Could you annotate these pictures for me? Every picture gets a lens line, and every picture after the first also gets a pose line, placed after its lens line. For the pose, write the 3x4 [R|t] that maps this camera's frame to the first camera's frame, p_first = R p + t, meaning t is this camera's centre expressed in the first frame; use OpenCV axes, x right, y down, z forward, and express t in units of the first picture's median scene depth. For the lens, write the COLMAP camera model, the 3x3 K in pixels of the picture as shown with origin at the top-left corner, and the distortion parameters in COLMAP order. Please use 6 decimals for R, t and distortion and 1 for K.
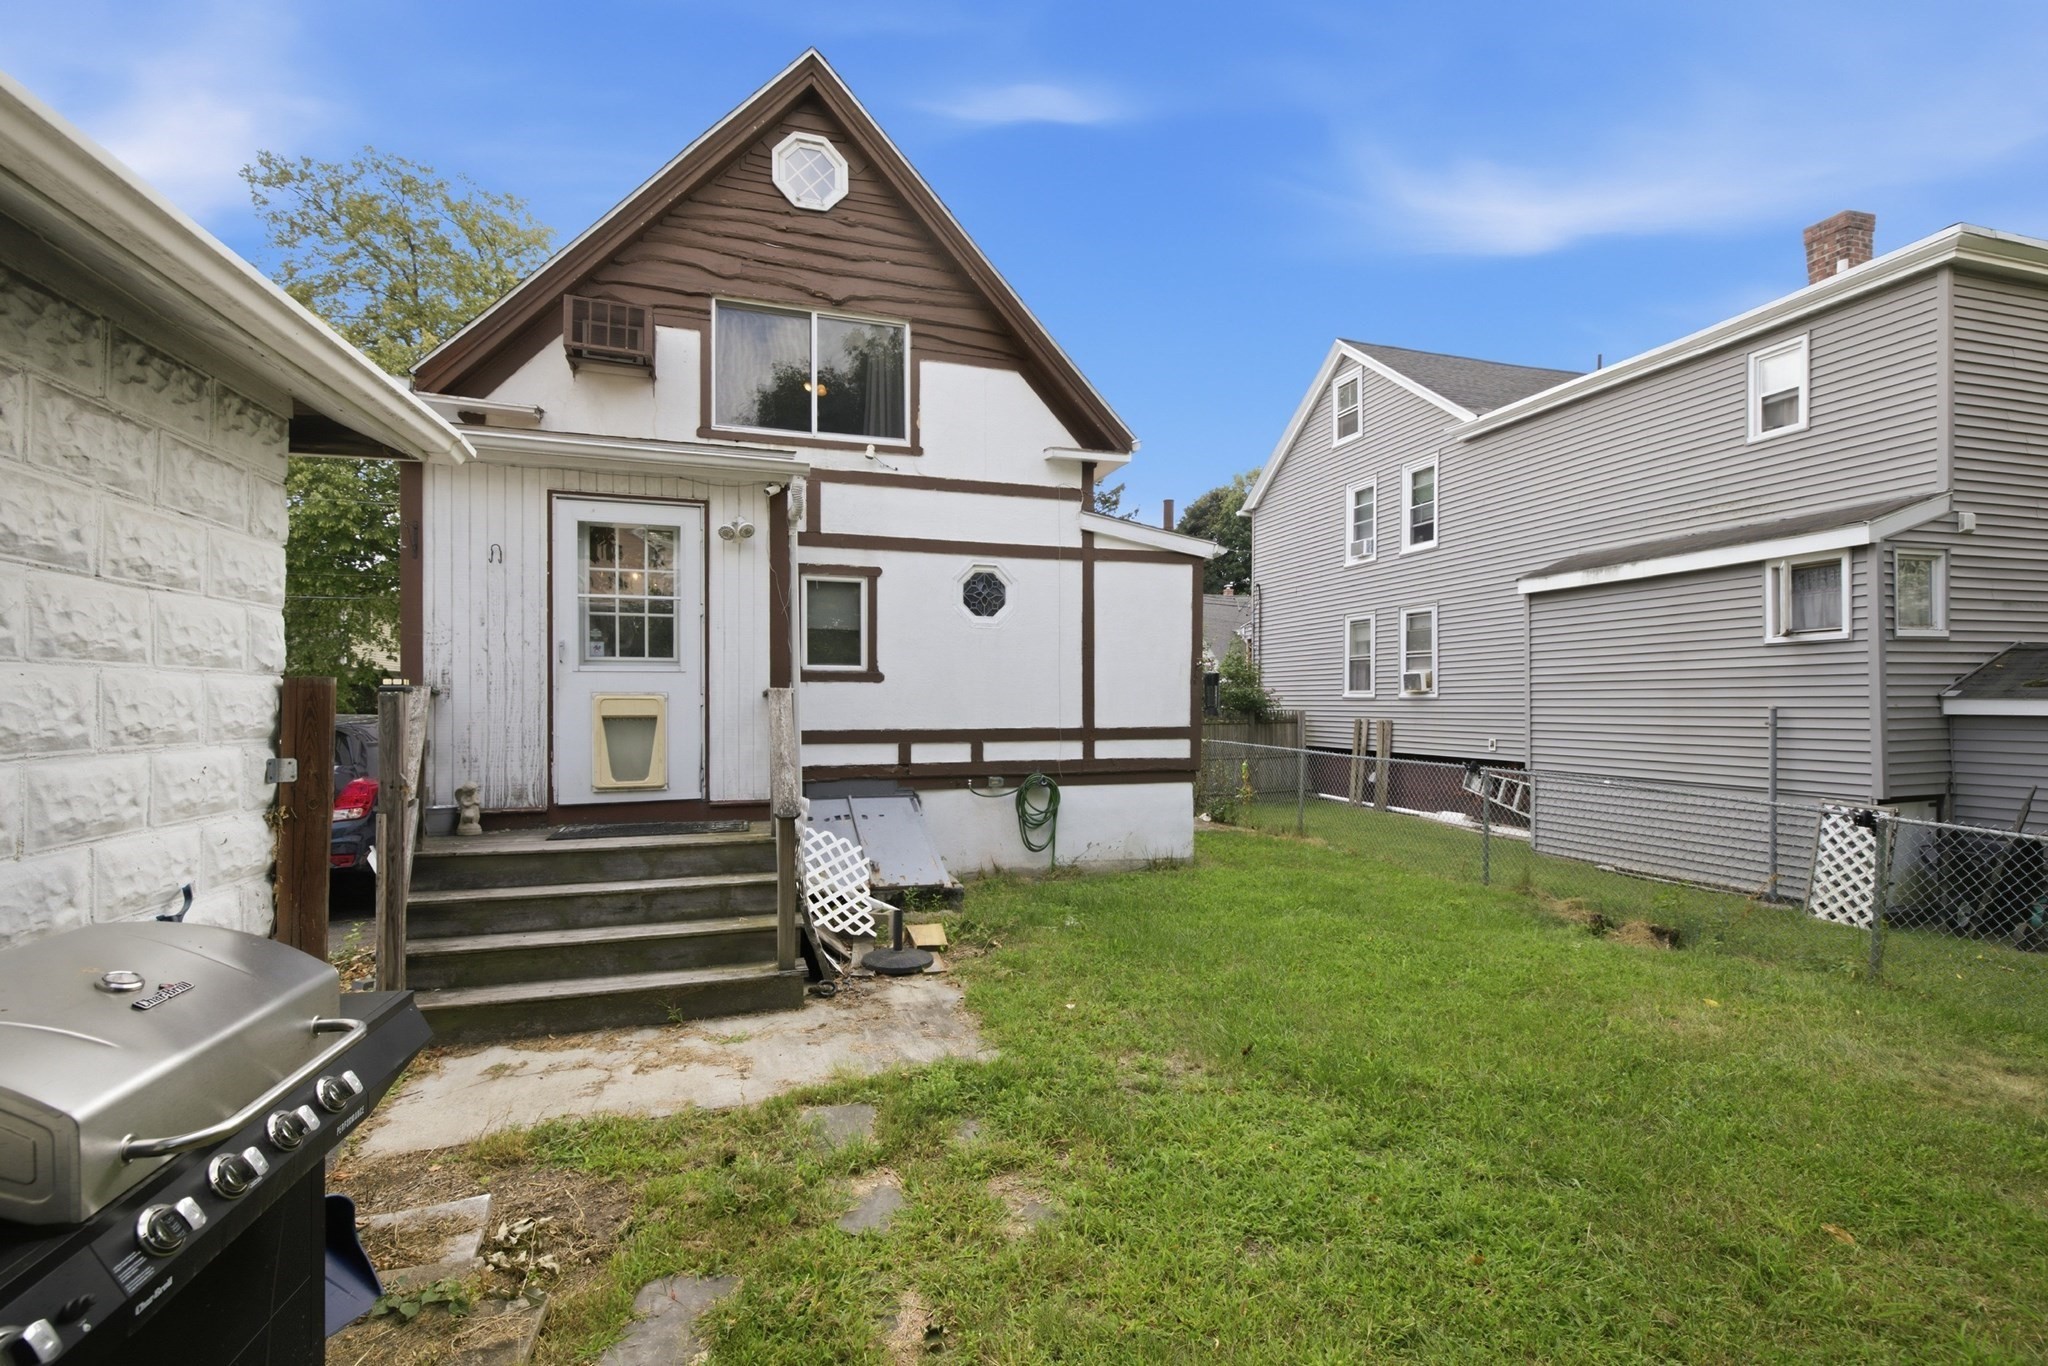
lens RADIAL K [[917.8, 0, 1031.8], [0, 917.8, 703.4], [0, 0, 1]] dist [0.000280, -0.000635]
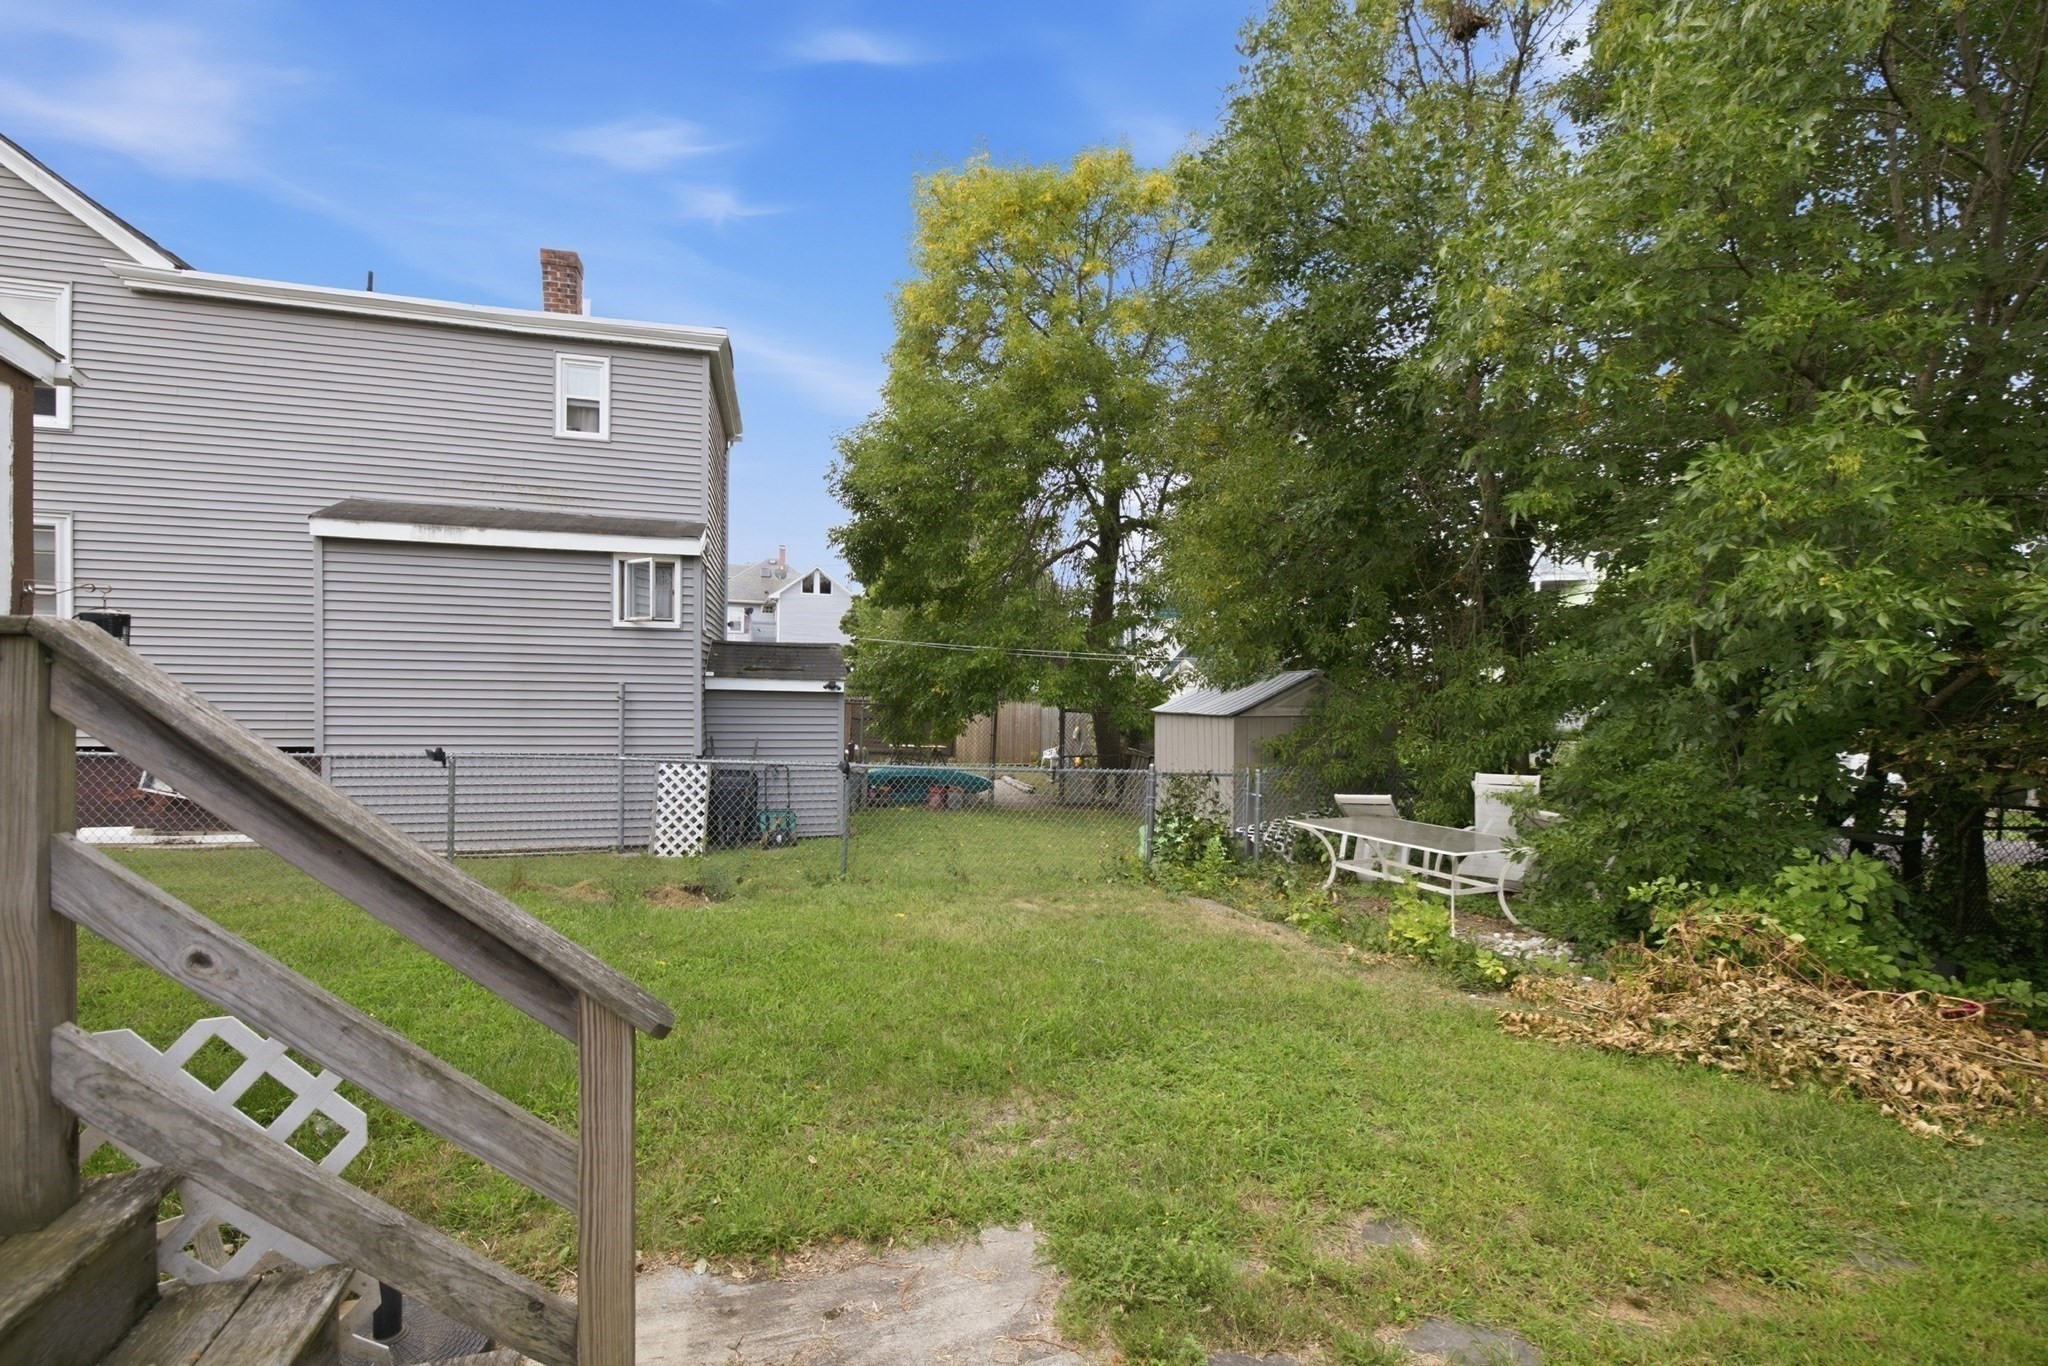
lens RADIAL K [[917.8, 0, 1031.8], [0, 917.8, 703.4], [0, 0, 1]] dist [0.000280, -0.000635]
pose [[0.019213, -0.020012, 0.999615, -0.323144], [-0.022014, 0.999549, 0.020433, -0.004786], [-0.999573, -0.022399, 0.018764, 0.459557]]
